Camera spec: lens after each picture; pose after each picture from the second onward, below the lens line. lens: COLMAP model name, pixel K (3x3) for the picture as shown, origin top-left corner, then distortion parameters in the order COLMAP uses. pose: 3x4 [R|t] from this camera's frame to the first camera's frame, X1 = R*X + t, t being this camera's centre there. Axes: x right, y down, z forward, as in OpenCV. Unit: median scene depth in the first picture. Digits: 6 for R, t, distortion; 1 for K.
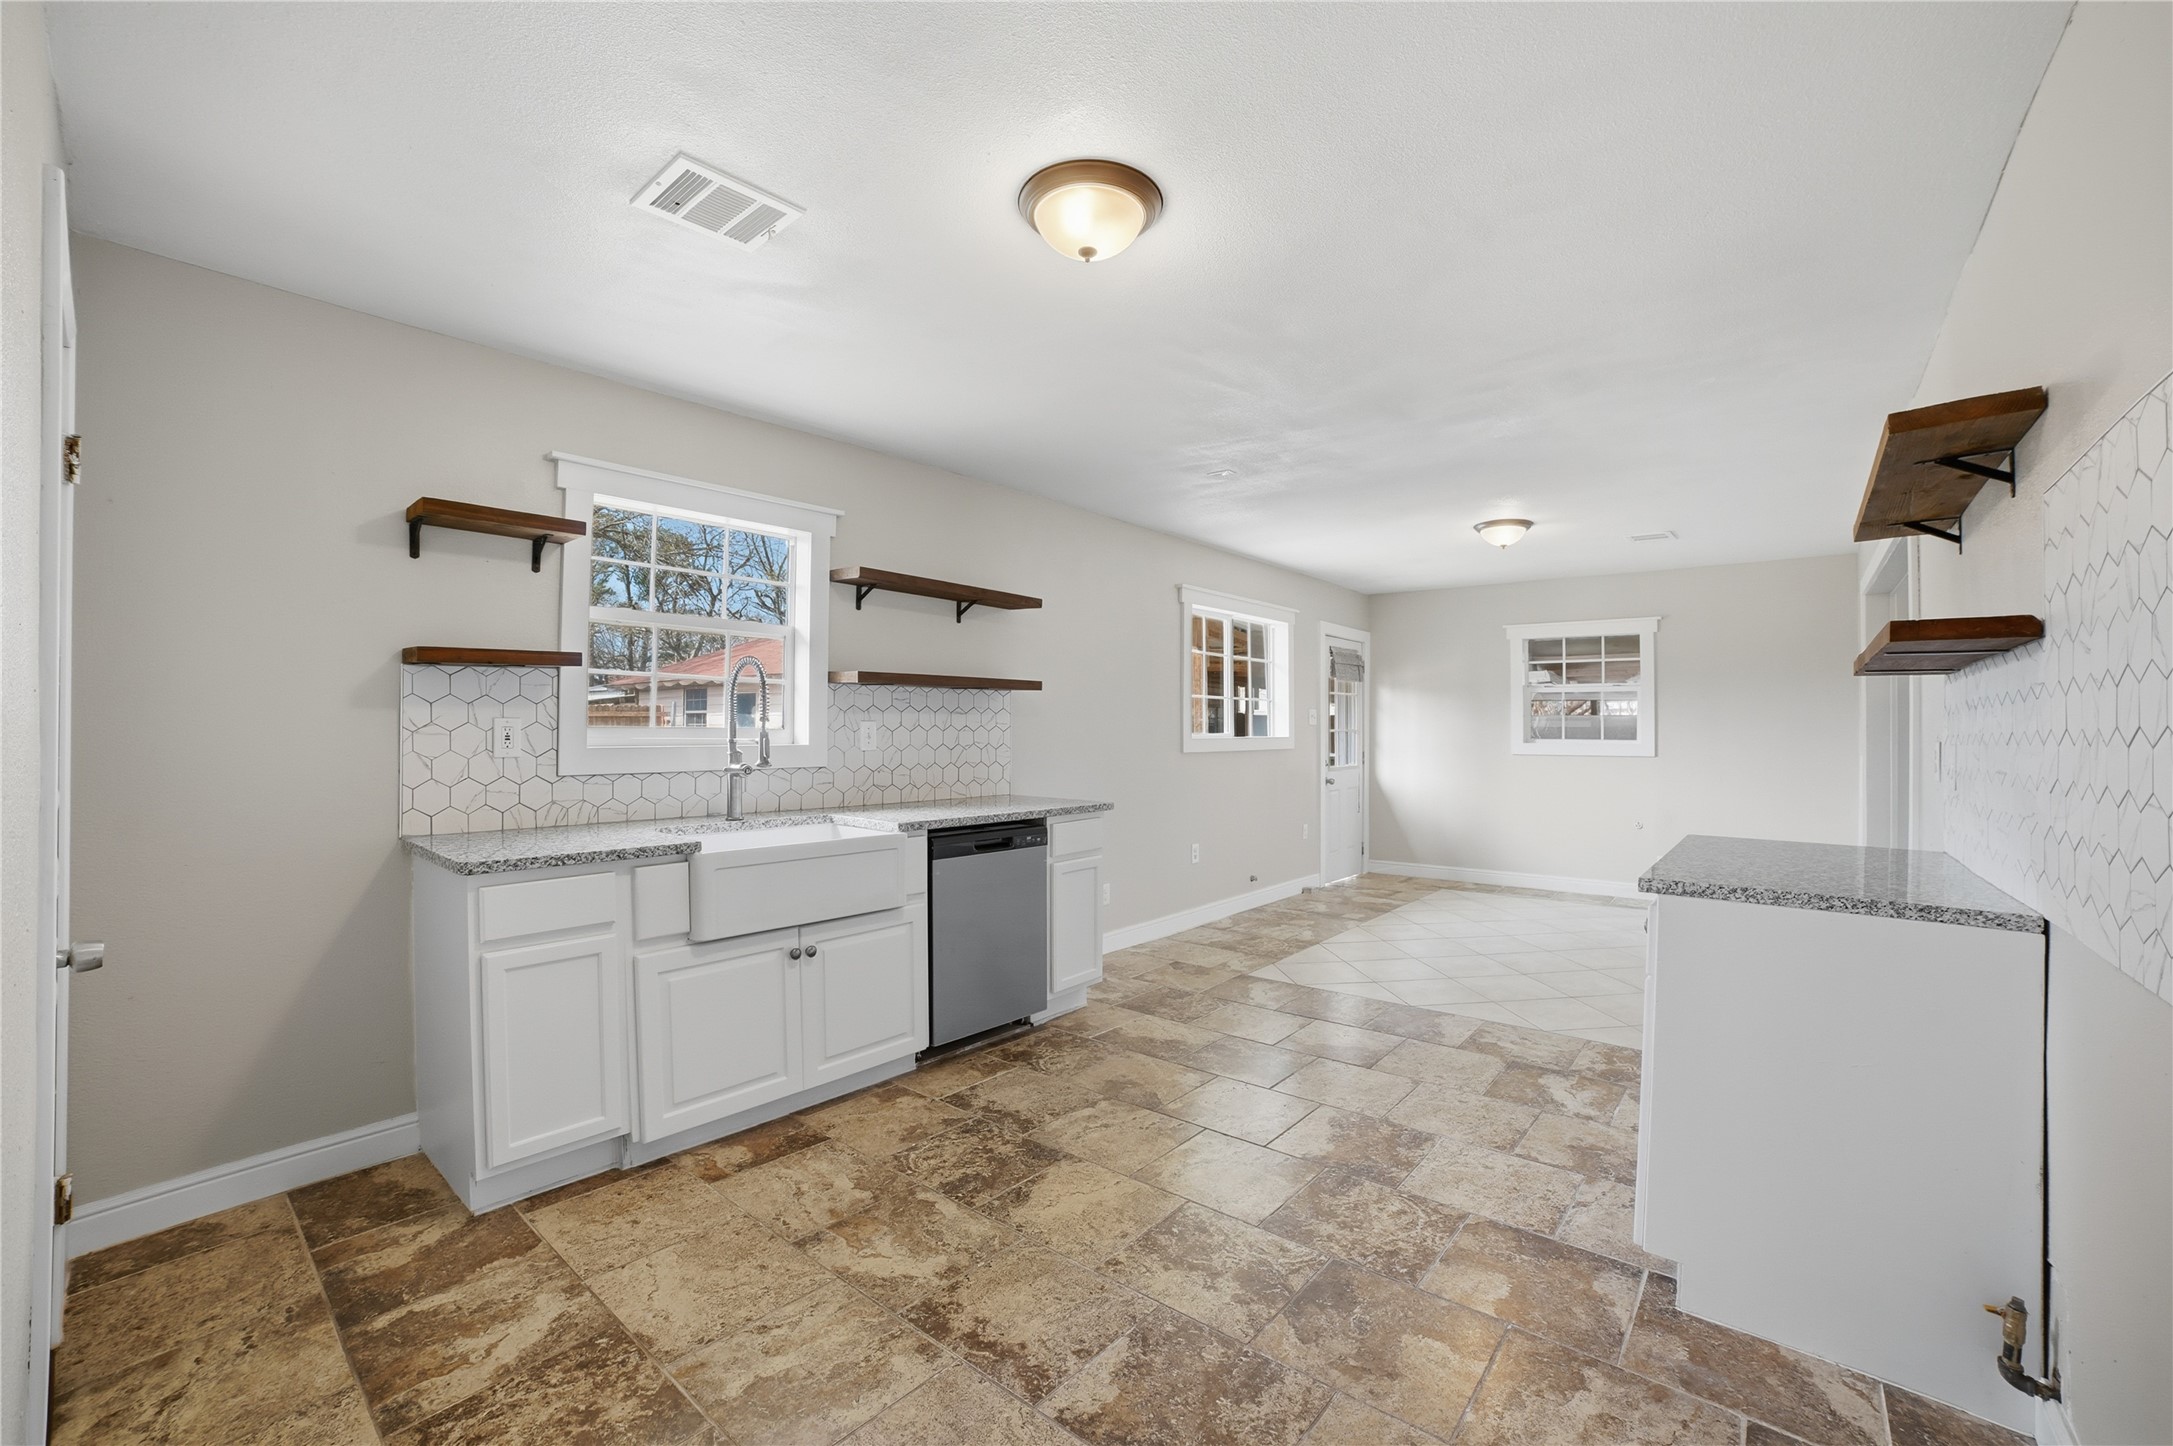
lens RADIAL K [[890.1, 0, 1086.5], [0, 890.1, 723.0], [0, 0, 1]] dist [-0.081872, 0.000220]
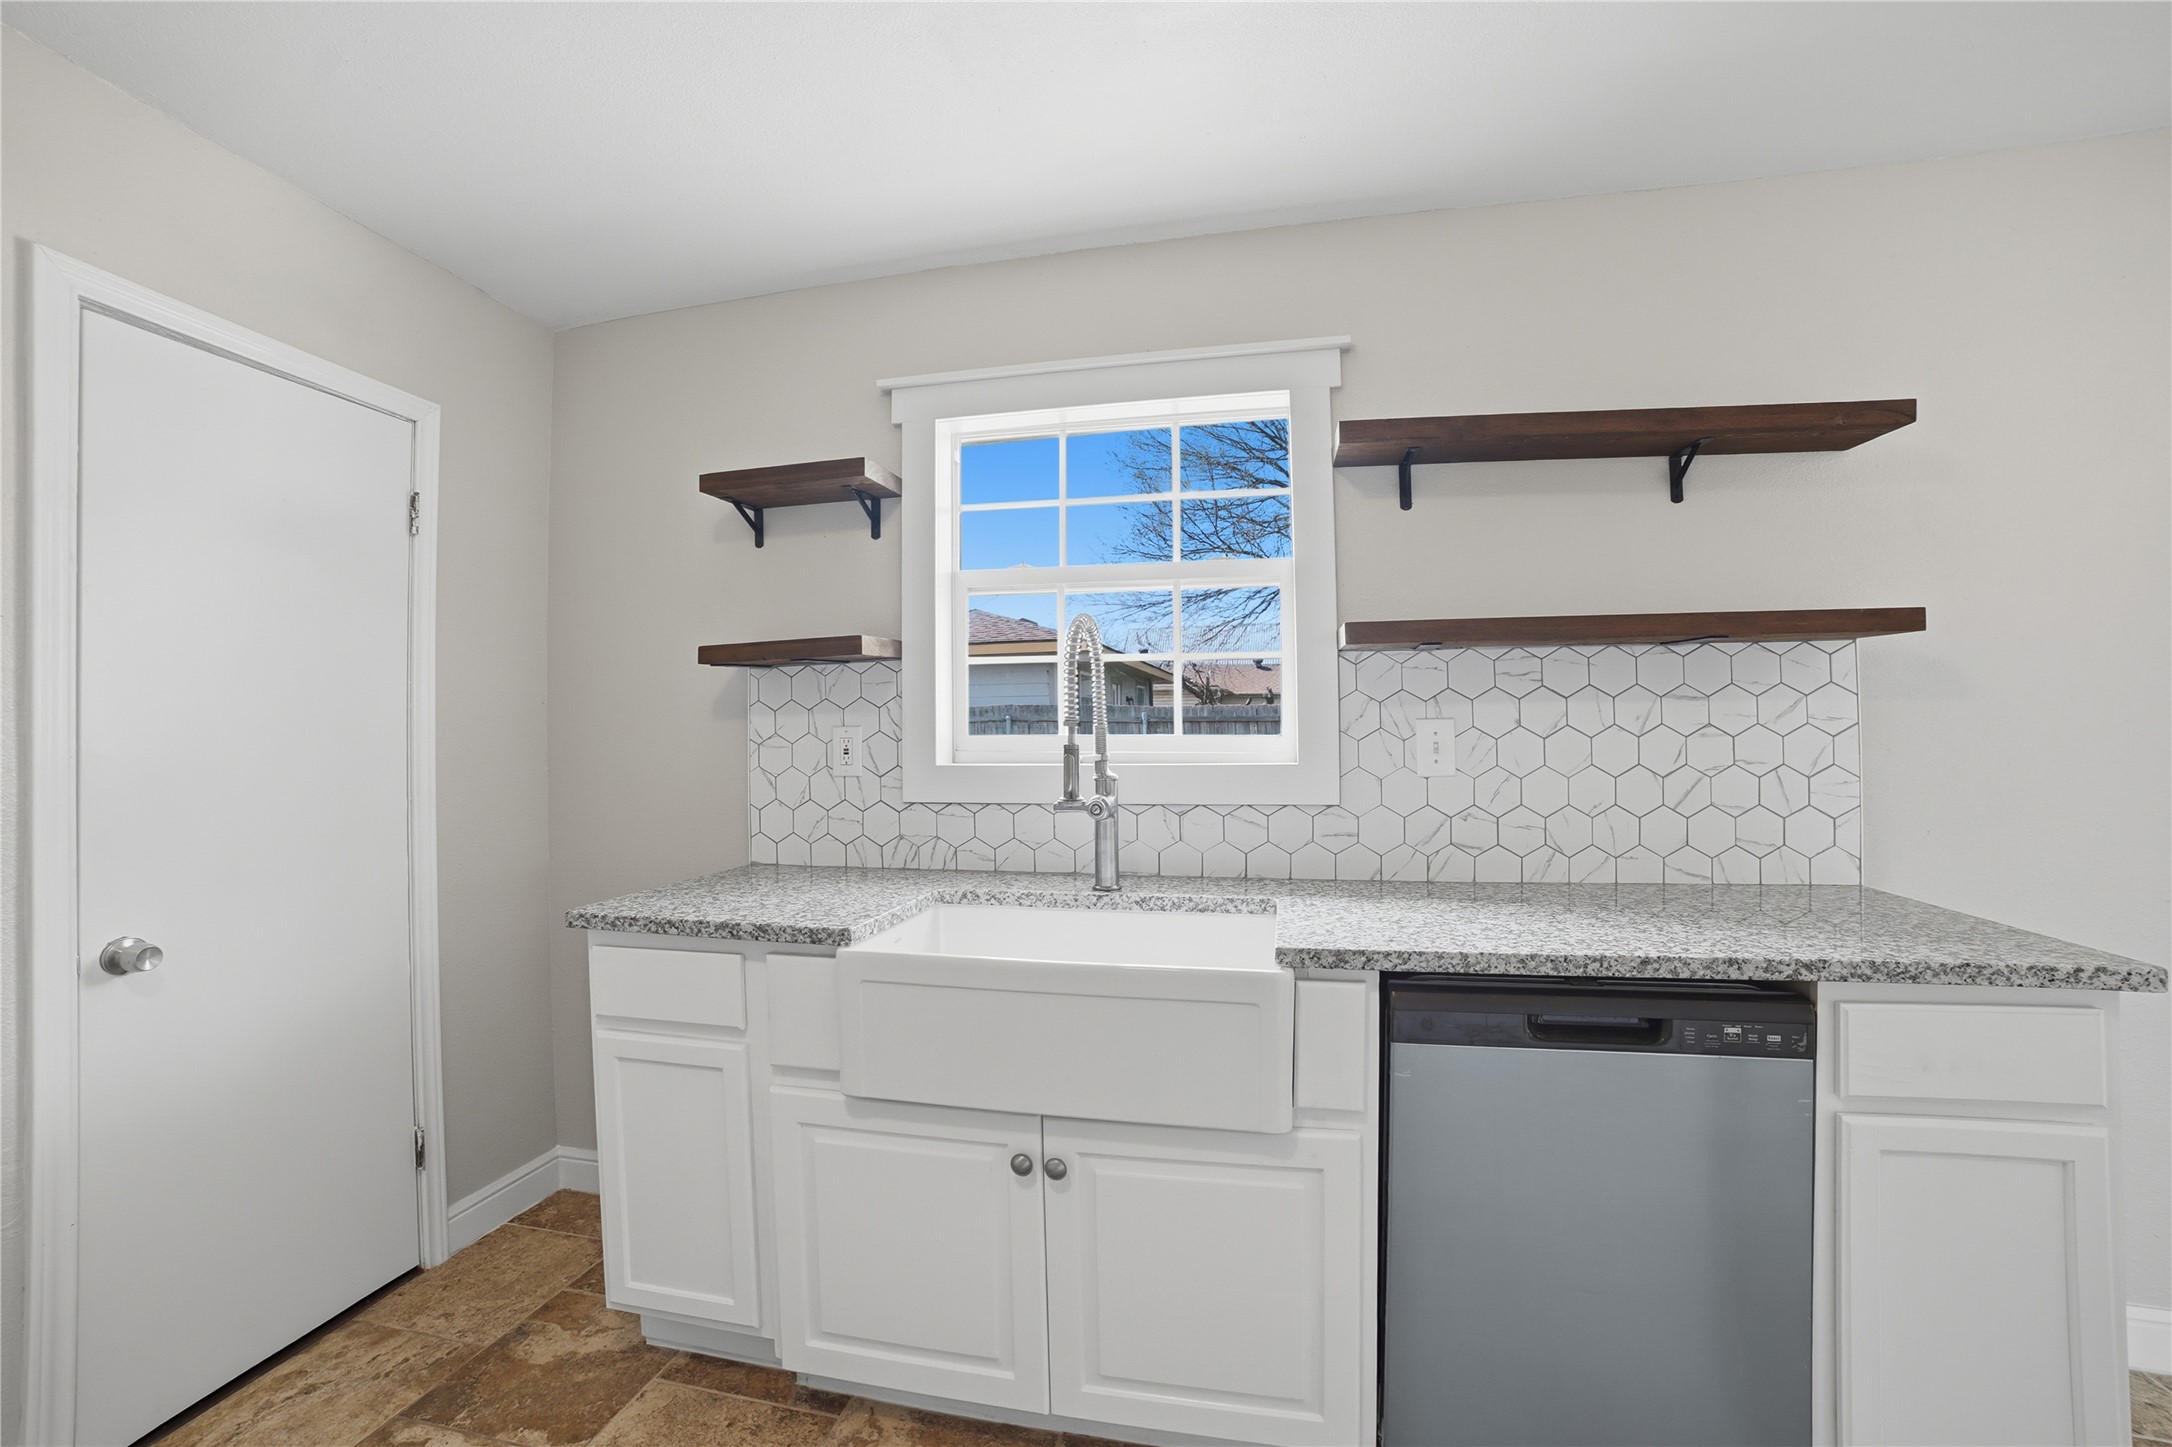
lens RADIAL K [[895.1, 0, 1084.7], [0, 895.1, 719.6], [0, 0, 1]] dist [-0.105199, 0.036583]
pose [[0.466385, -0.025461, -0.884215, 0.152234], [0.014688, 0.999671, -0.021038, 0.007660], [0.884460, -0.003176, 0.466606, 0.777759]]
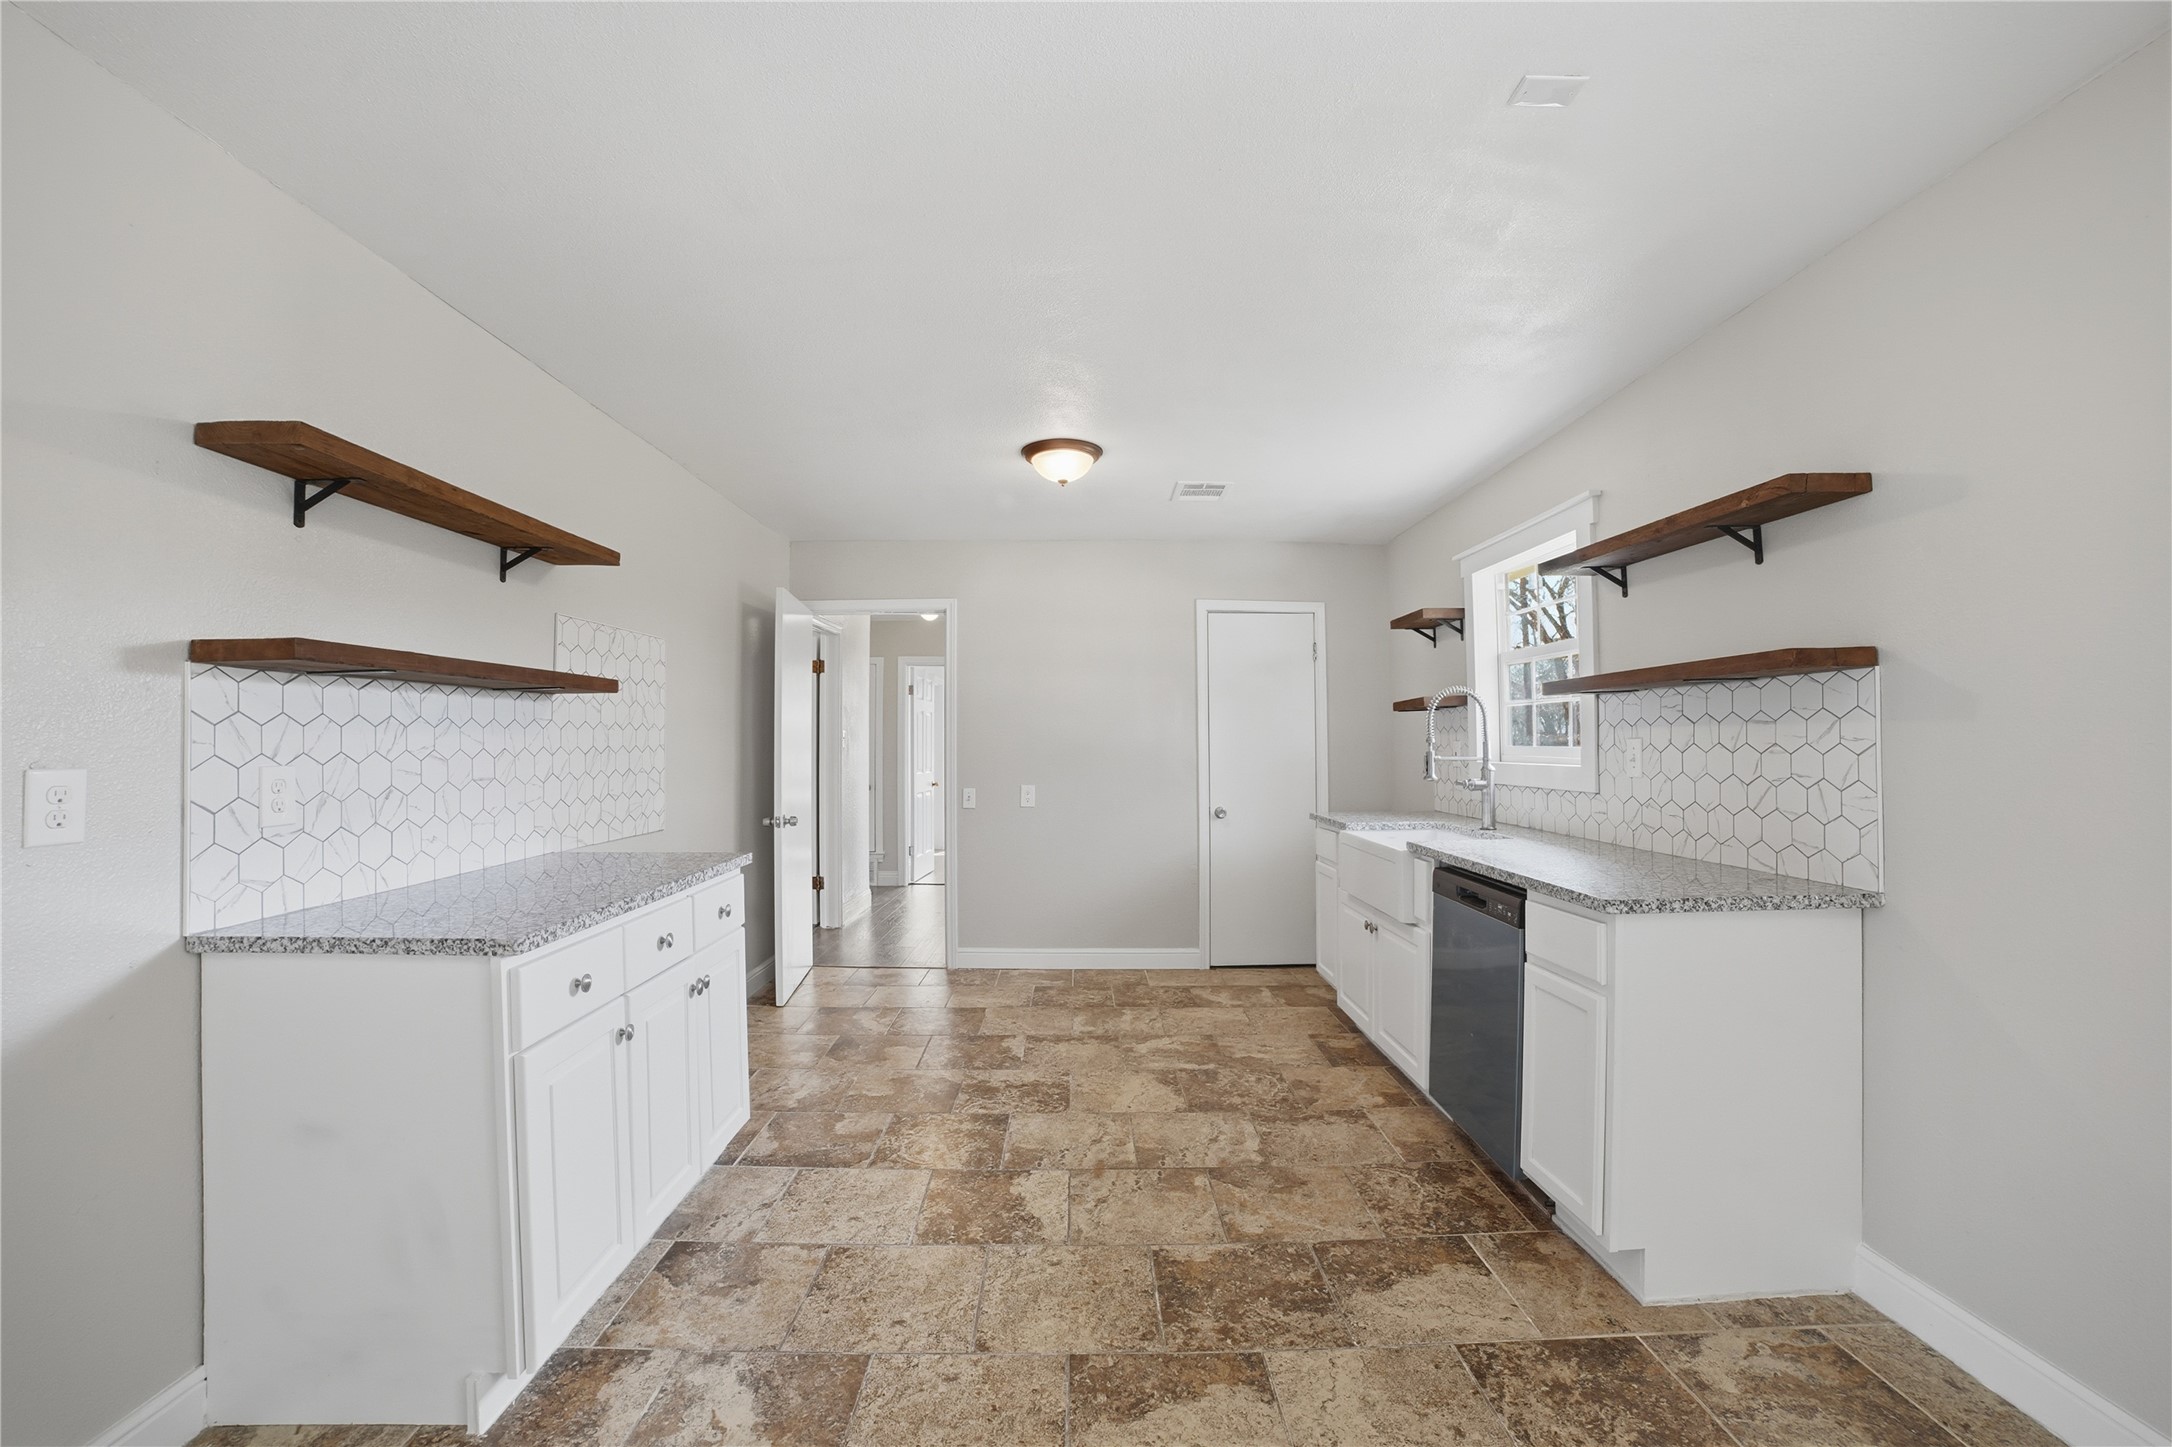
lens RADIAL K [[895.1, 0, 1084.7], [0, 895.1, 719.6], [0, 0, 1]] dist [-0.105199, 0.036583]
pose [[-0.763122, -0.020730, -0.645922, 0.803392], [0.002745, 0.999372, -0.035316, 0.008378], [0.646249, -0.028723, -0.762586, 1.696123]]
